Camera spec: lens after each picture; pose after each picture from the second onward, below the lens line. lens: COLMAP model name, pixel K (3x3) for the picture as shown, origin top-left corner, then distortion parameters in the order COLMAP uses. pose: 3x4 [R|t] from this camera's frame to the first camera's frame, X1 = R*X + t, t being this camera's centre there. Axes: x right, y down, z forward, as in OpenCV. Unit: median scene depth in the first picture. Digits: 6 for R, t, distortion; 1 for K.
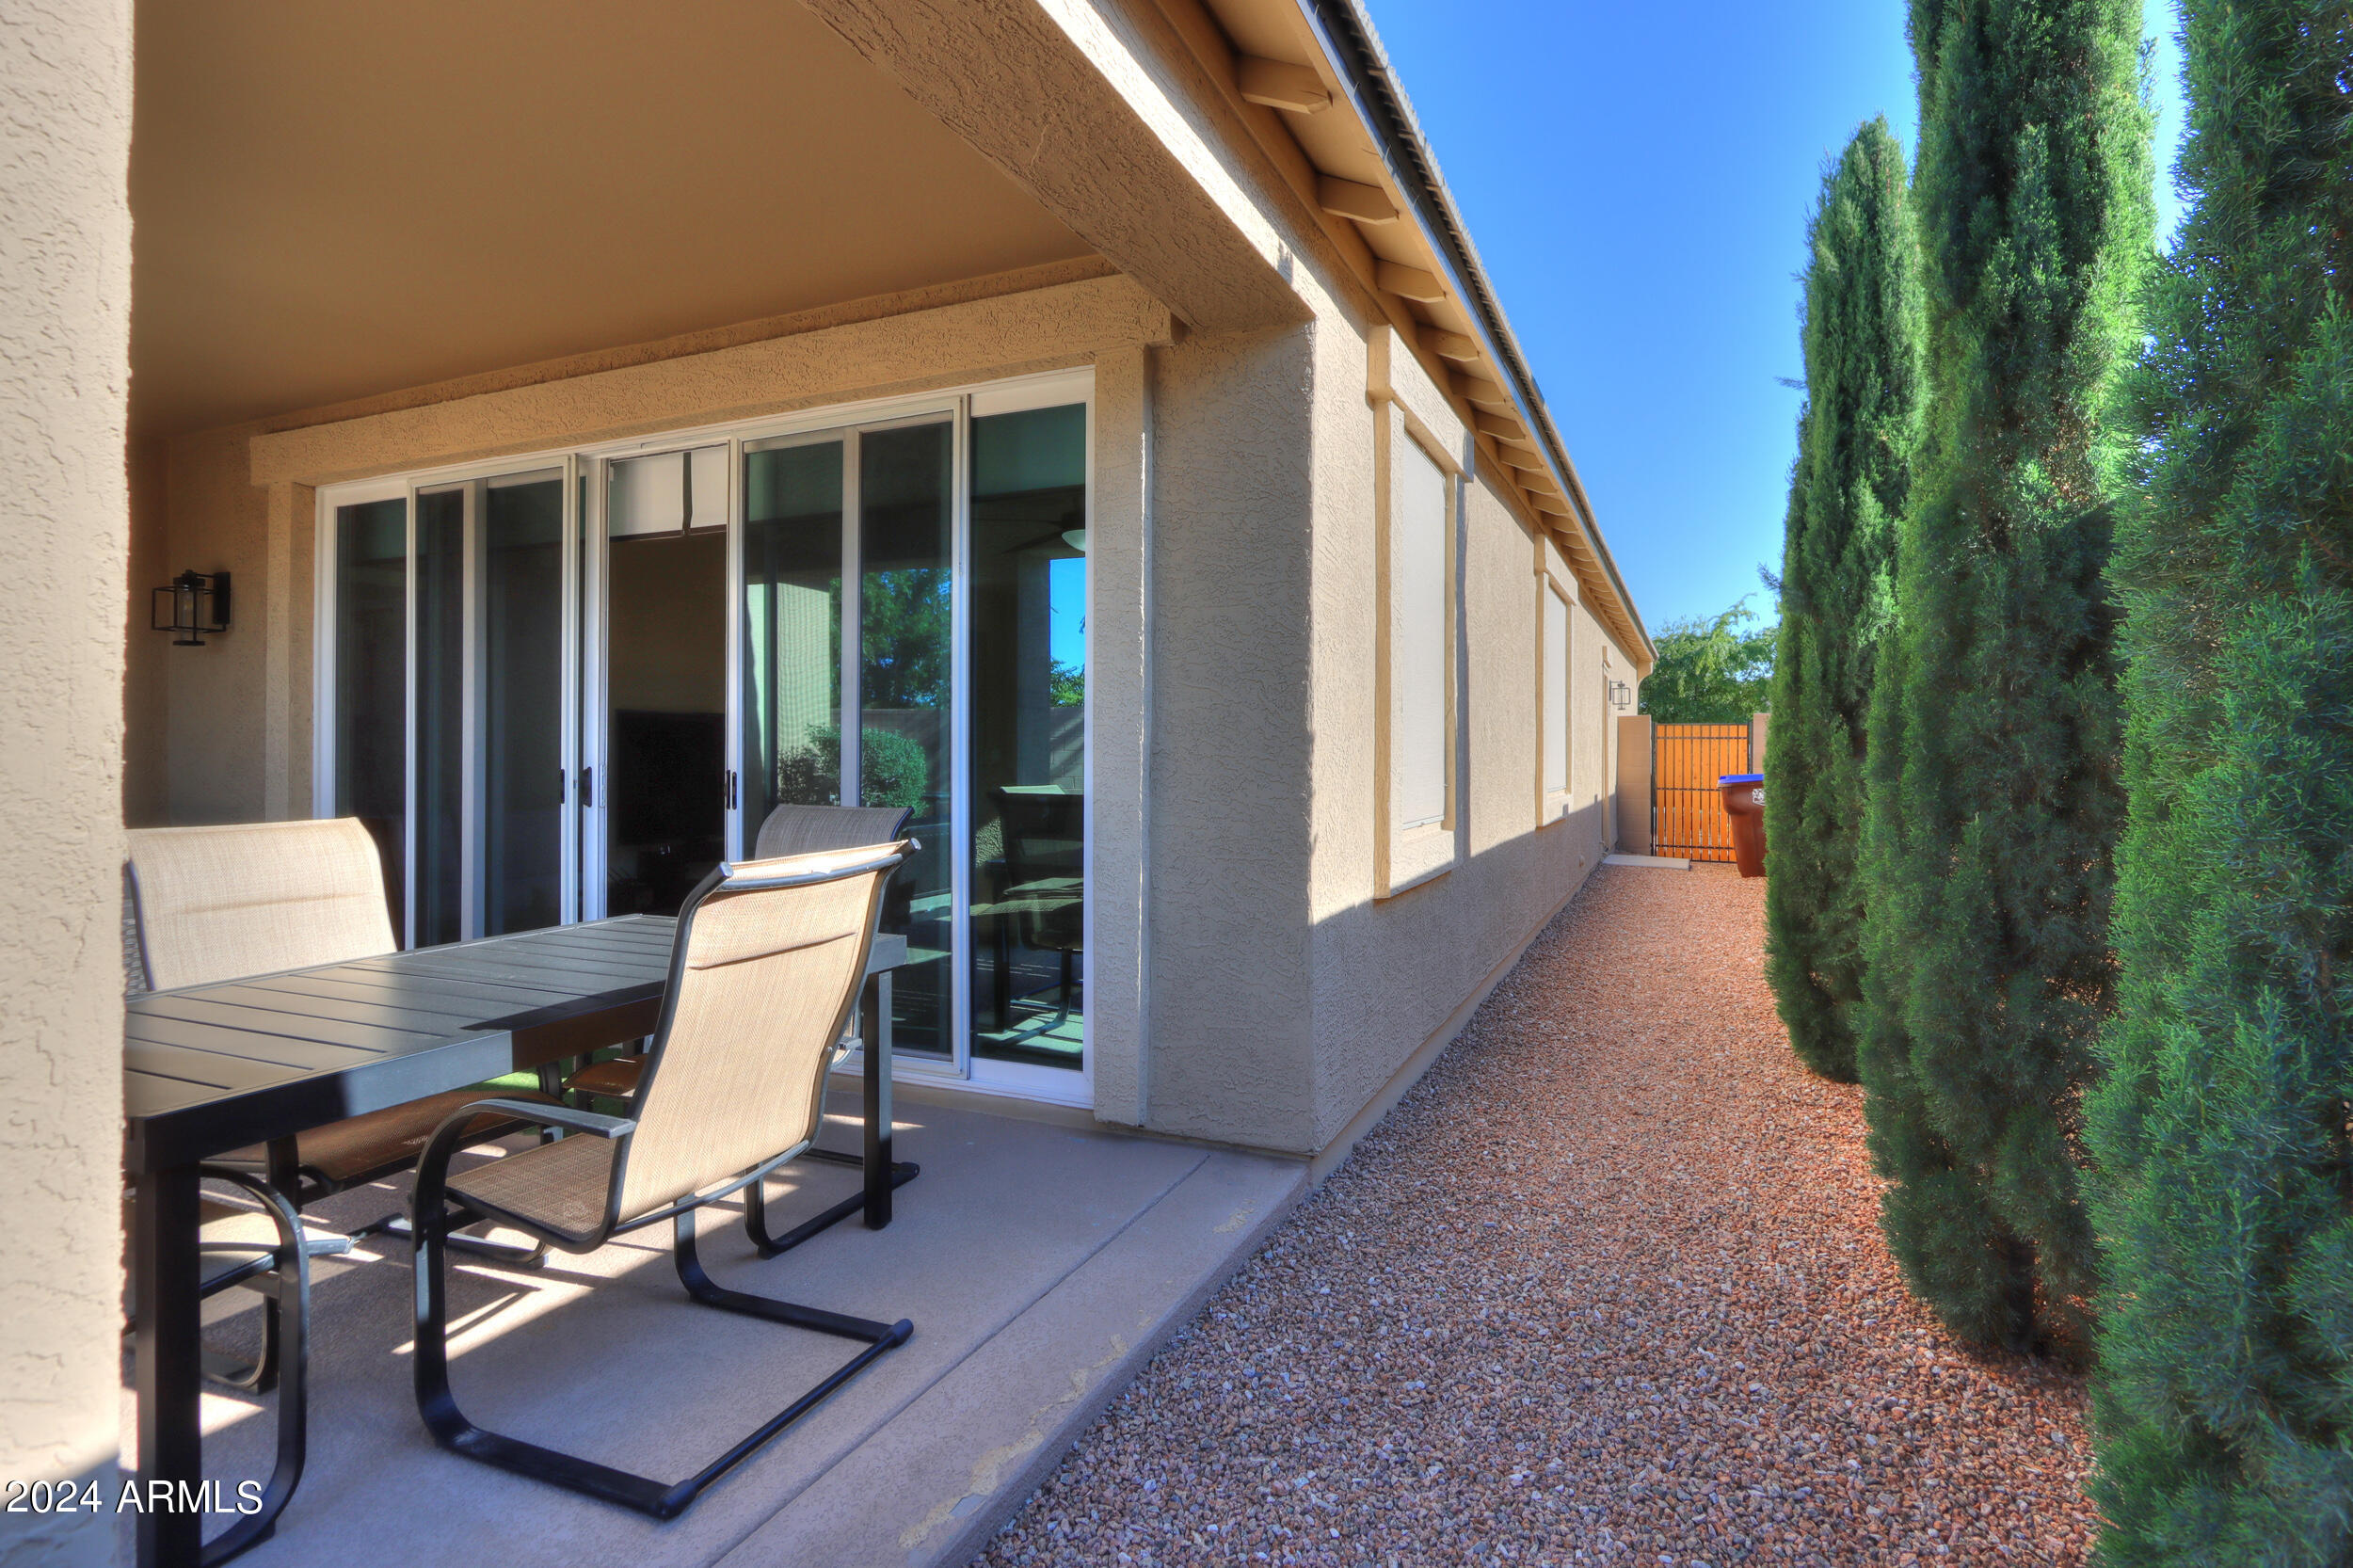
lens RADIAL K [[1111.6, 0, 1238.9], [0, 1111.6, 759.8], [0, 0, 1]] dist [-0.009639, 0.002347]
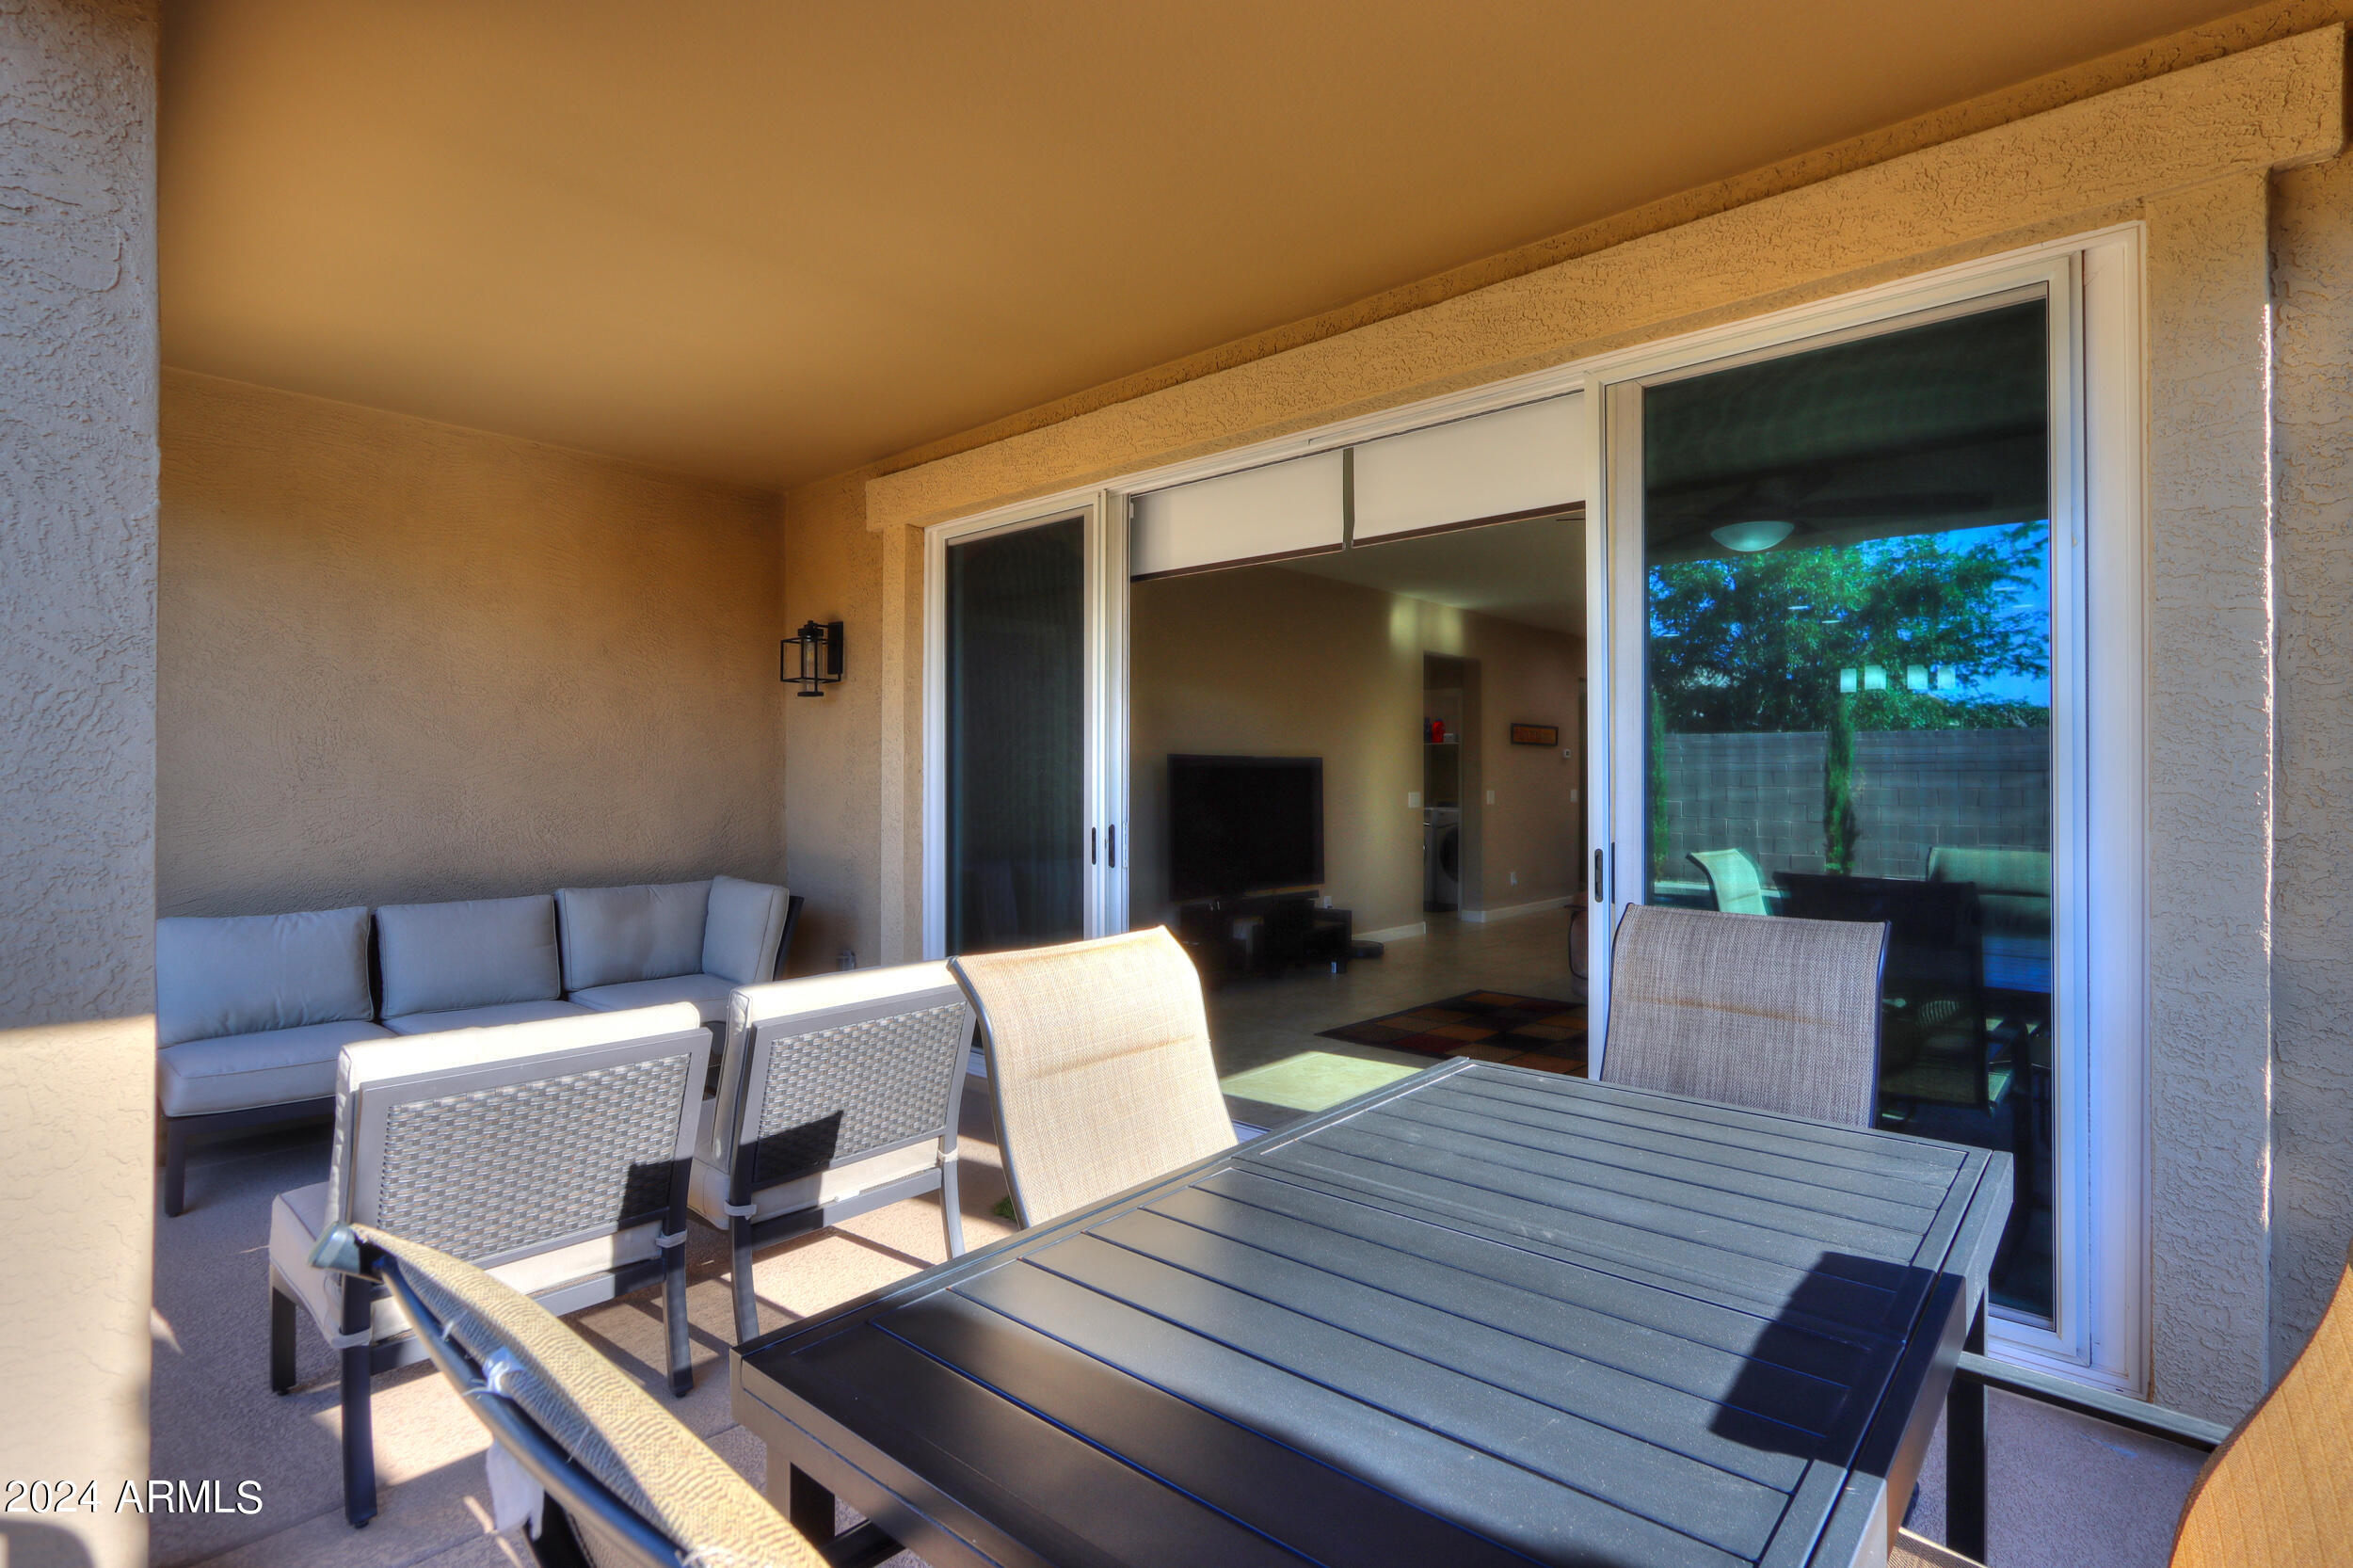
lens RADIAL K [[1111.6, 0, 1231.8], [0, 1111.6, 784.1], [0, 0, 1]] dist [-0.009639, 0.002347]
pose [[0.952036, 0.000331, -0.305984, -0.331125], [-0.001347, 0.999994, -0.003108, -0.025510], [0.305982, 0.003371, 0.952031, 0.191175]]
